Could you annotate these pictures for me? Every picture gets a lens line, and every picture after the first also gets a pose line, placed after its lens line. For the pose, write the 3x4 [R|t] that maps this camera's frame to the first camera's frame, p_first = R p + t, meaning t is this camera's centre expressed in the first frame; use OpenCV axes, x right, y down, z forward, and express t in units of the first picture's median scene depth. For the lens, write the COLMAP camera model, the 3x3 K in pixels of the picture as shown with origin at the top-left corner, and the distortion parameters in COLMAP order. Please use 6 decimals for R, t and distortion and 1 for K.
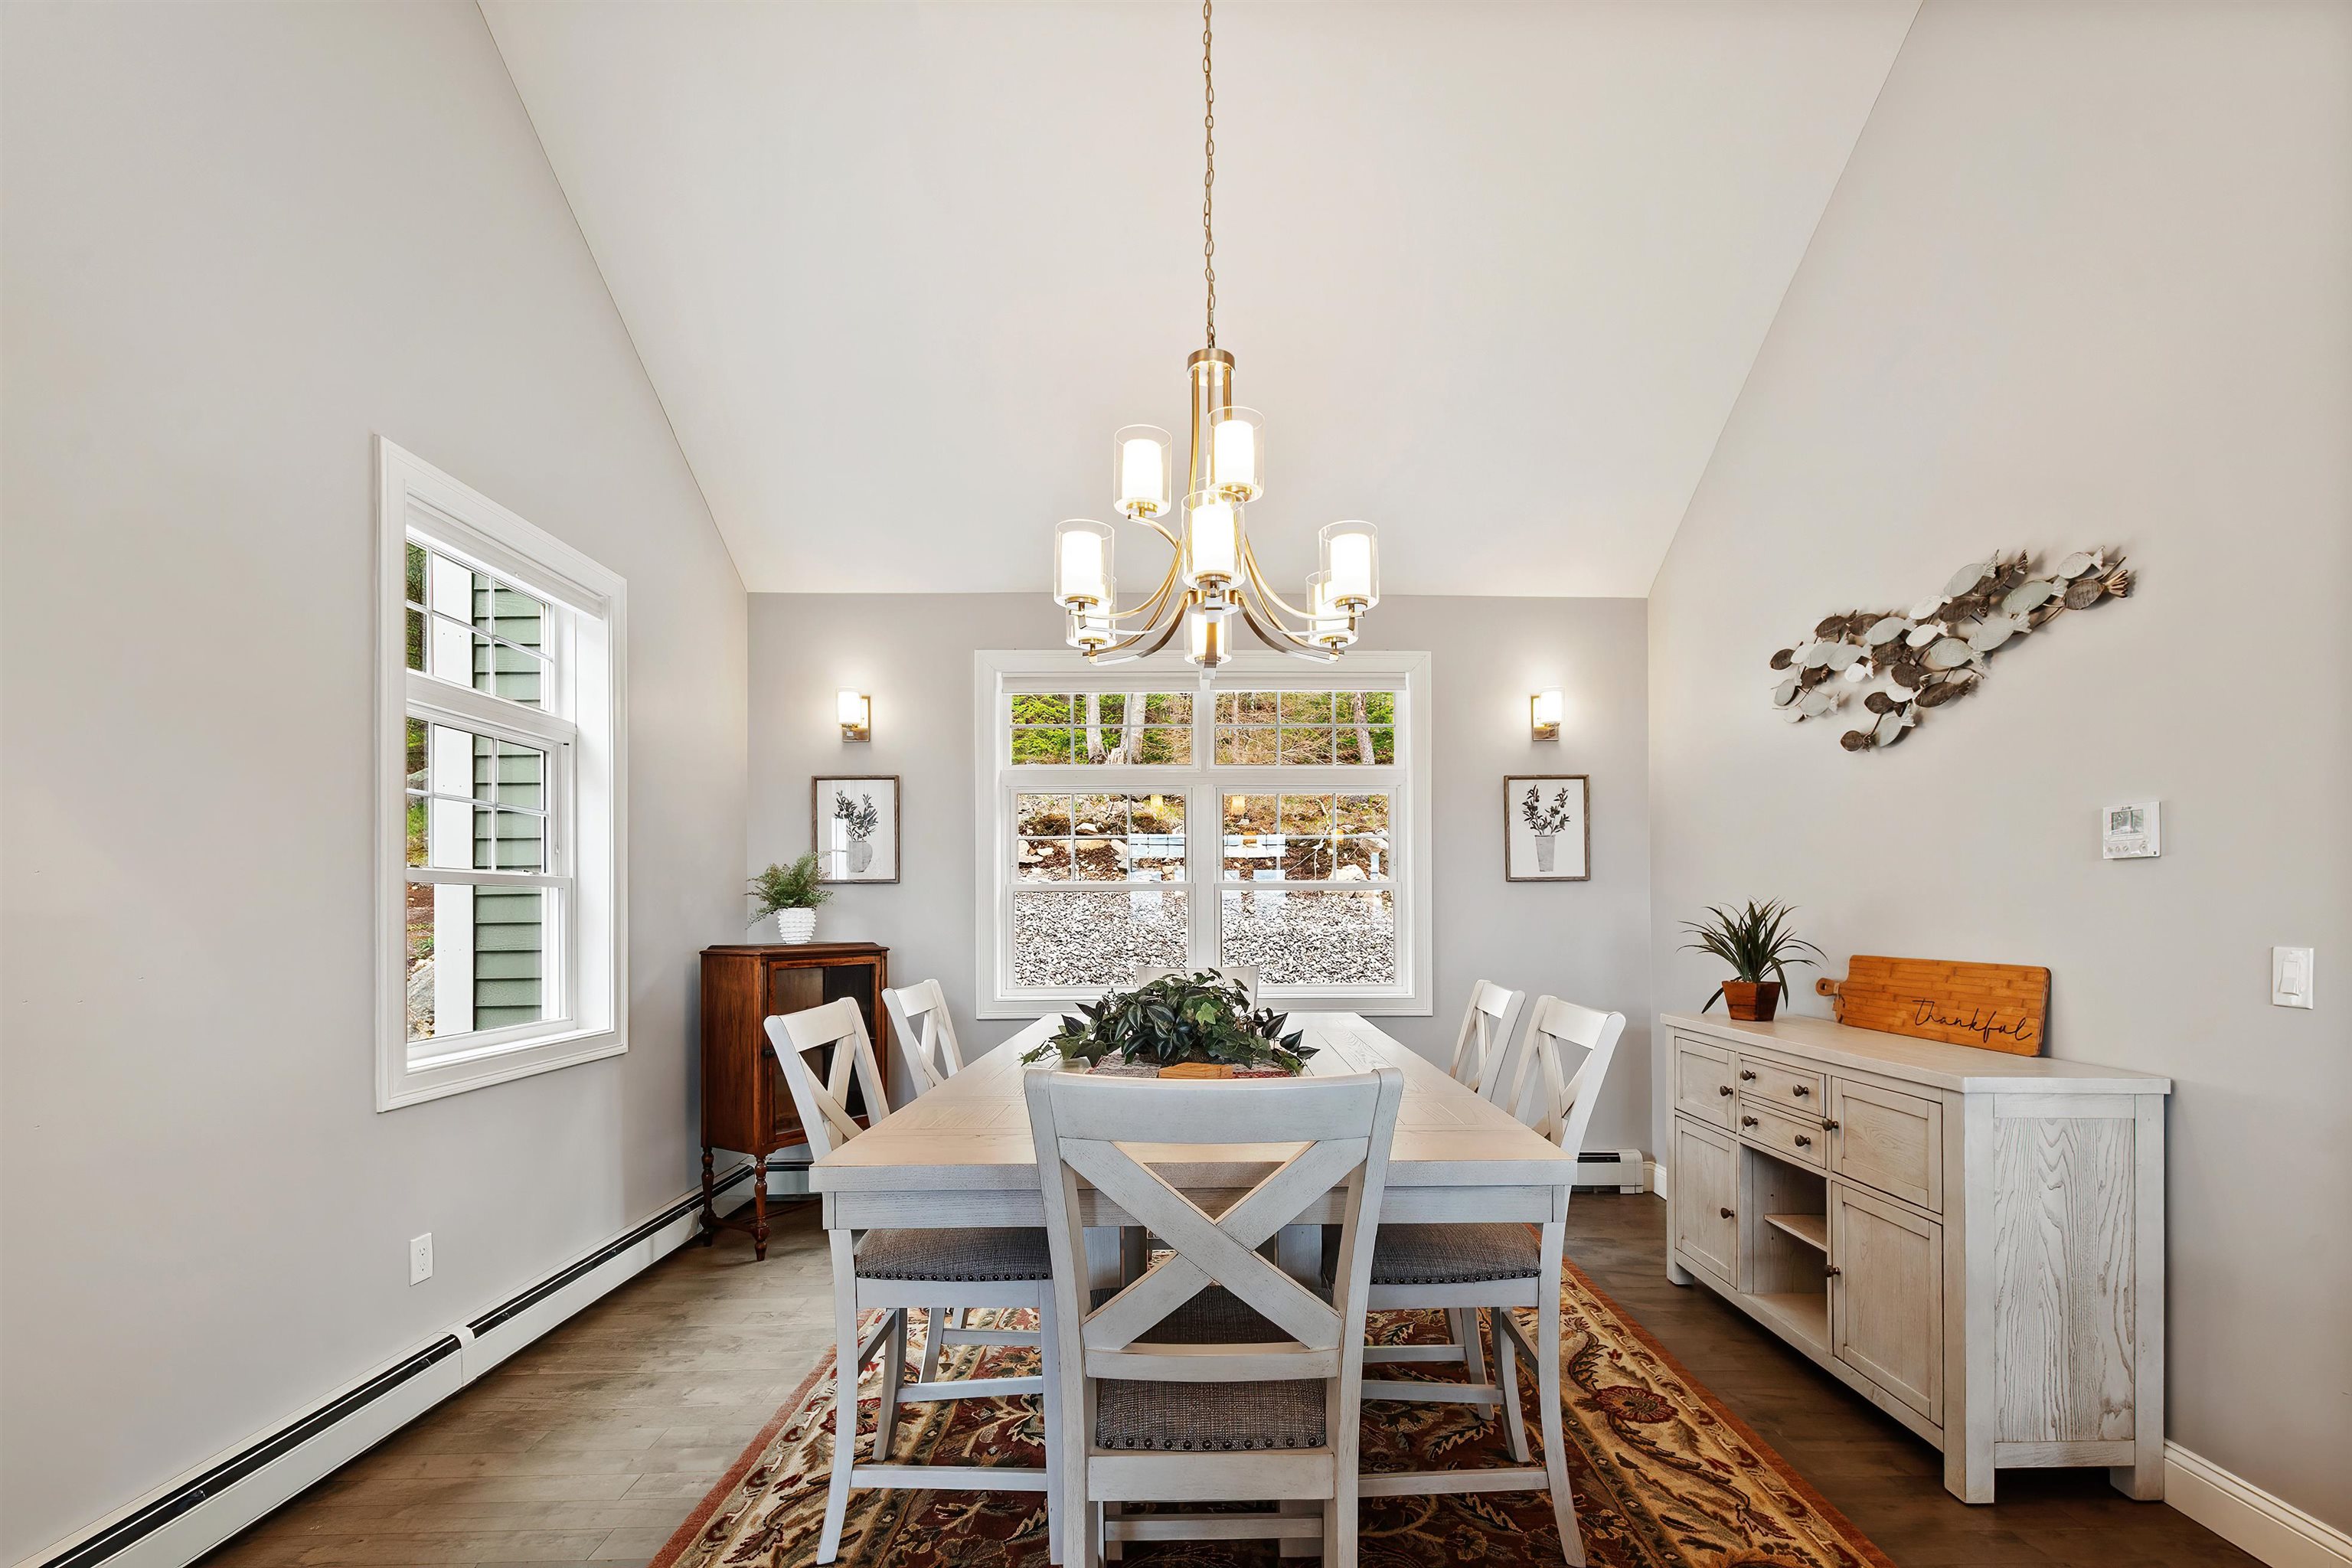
lens RADIAL K [[1045.7, 0, 1227.1], [0, 1045.7, 904.3], [0, 0, 1]] dist [0.016379, -0.000107]
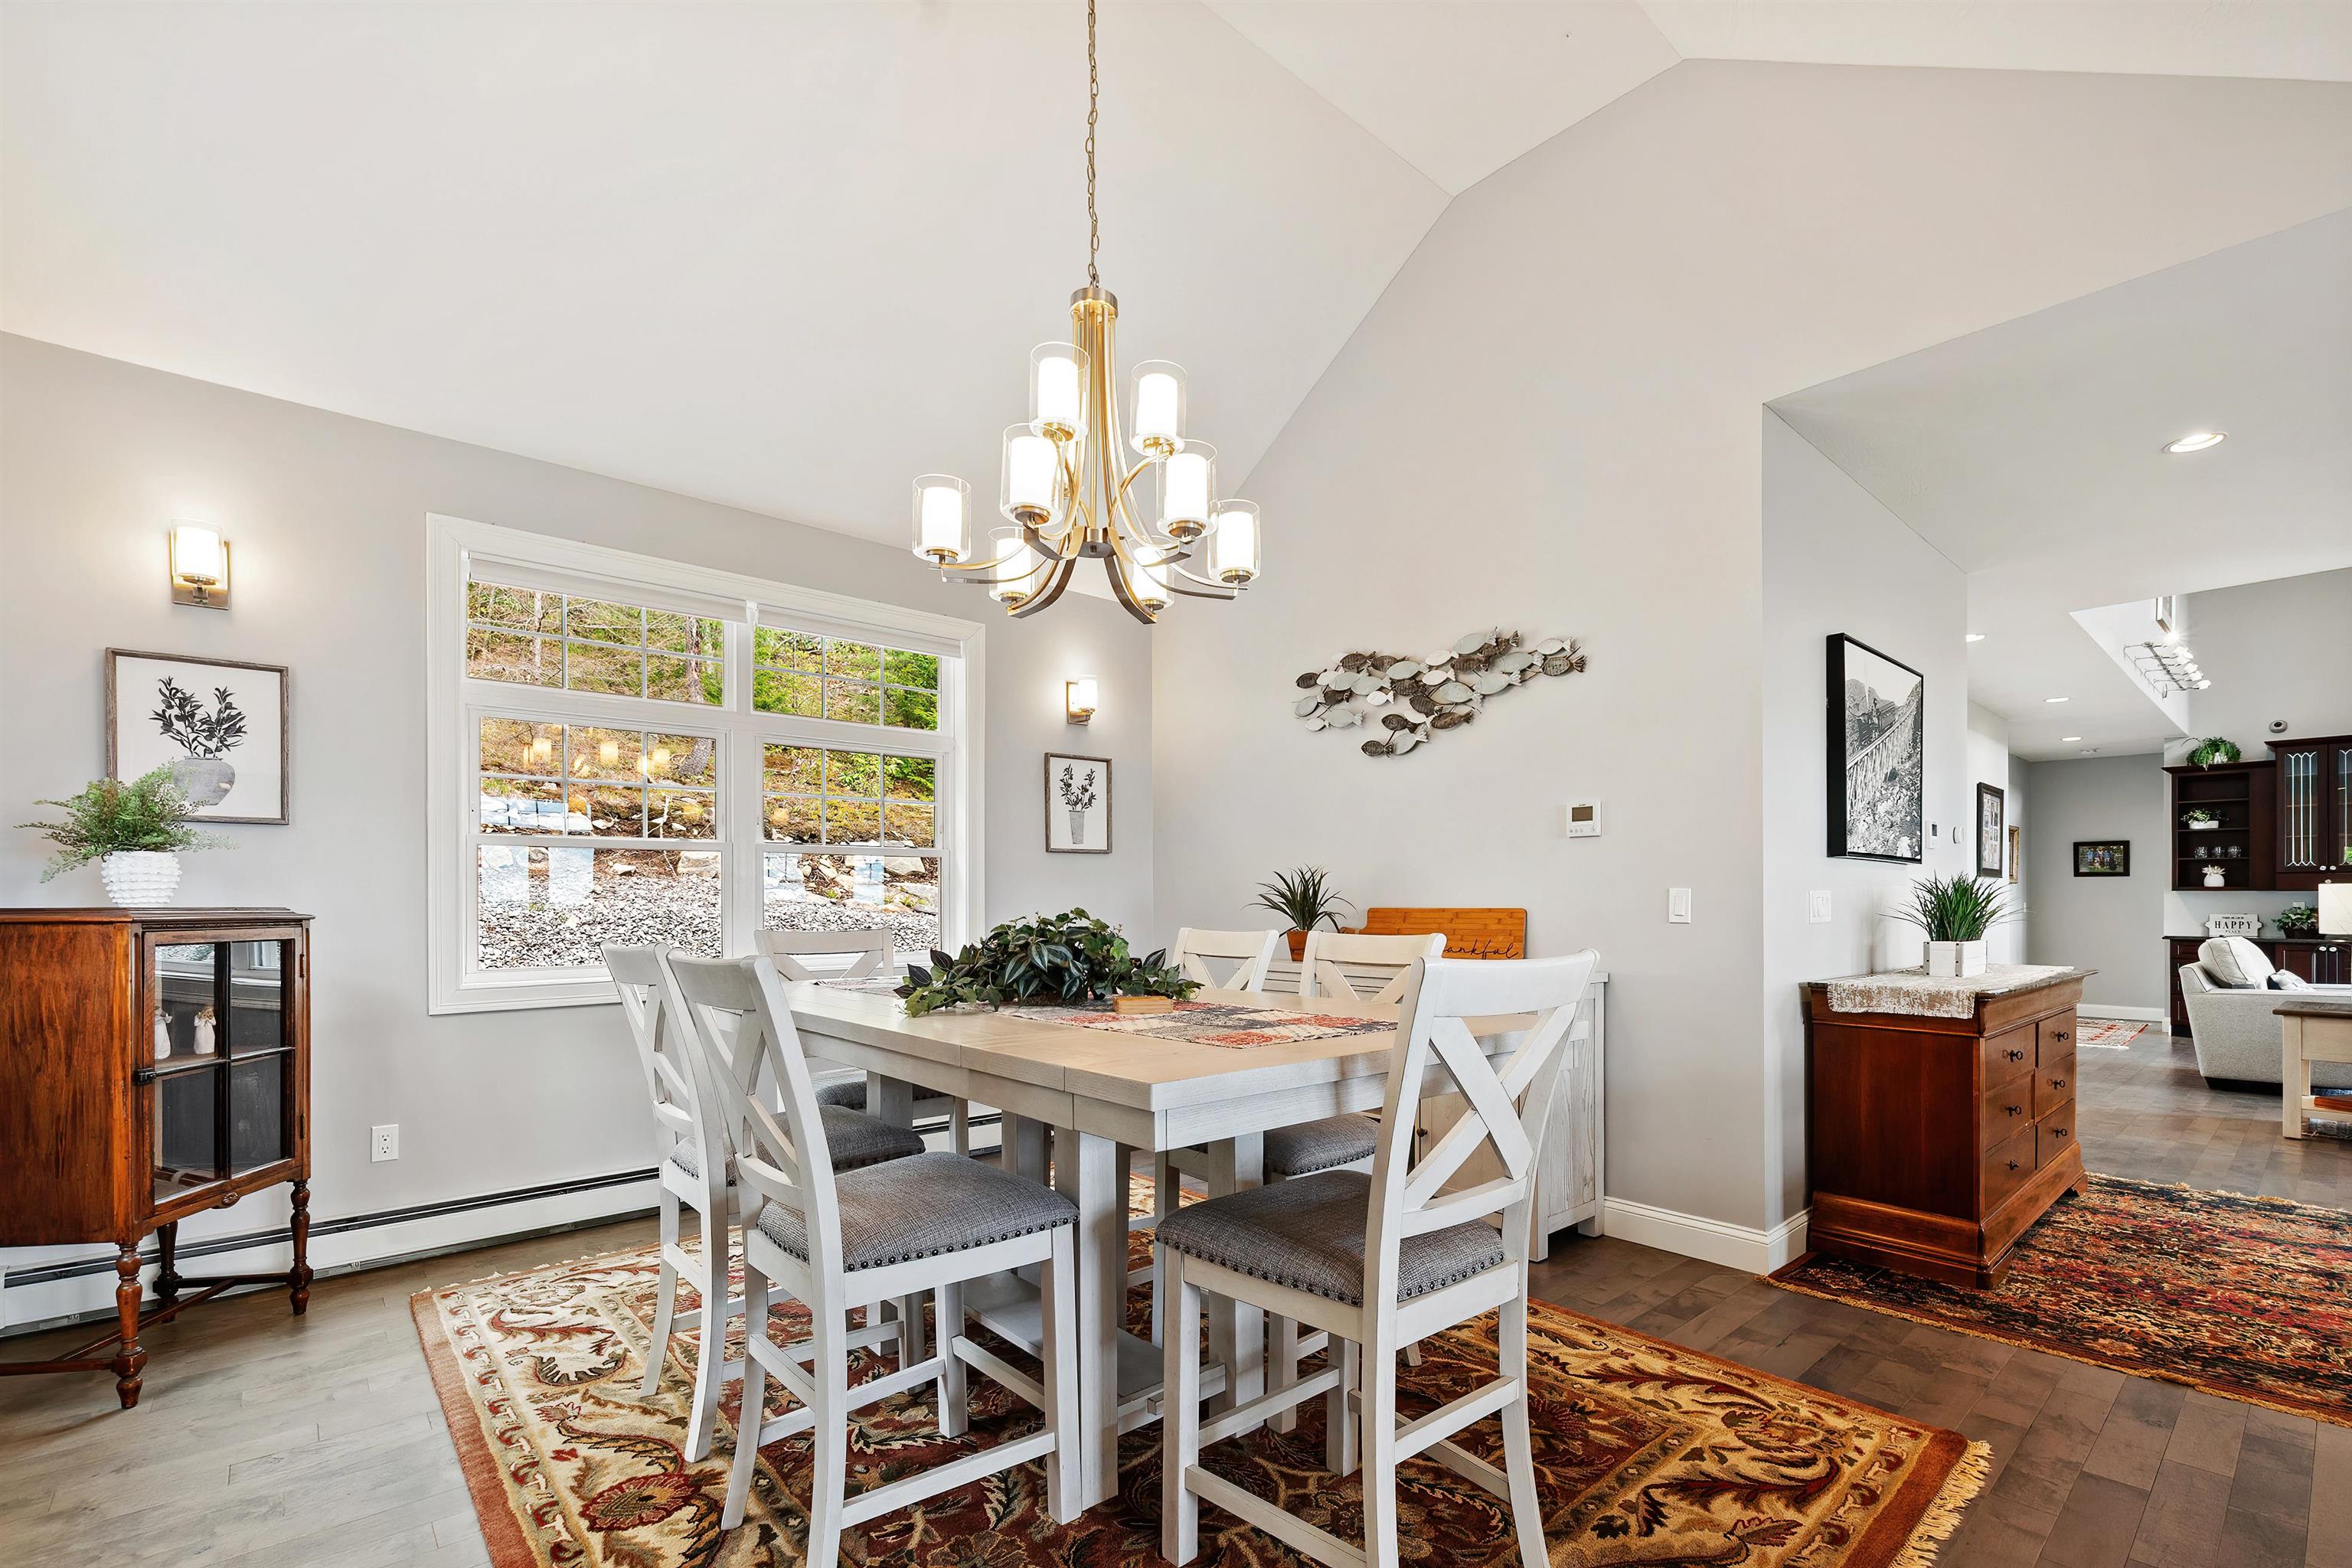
lens RADIAL K [[1032.7, 0, 1220.4], [0, 1032.7, 902.8], [0, 0, 1]] dist [0.004702, -0.001467]
pose [[0.761384, 0.000814, 0.648301, -0.423627], [-0.003173, 0.999992, 0.002471, 0.040518], [-0.648293, -0.003938, 0.761380, 0.127770]]
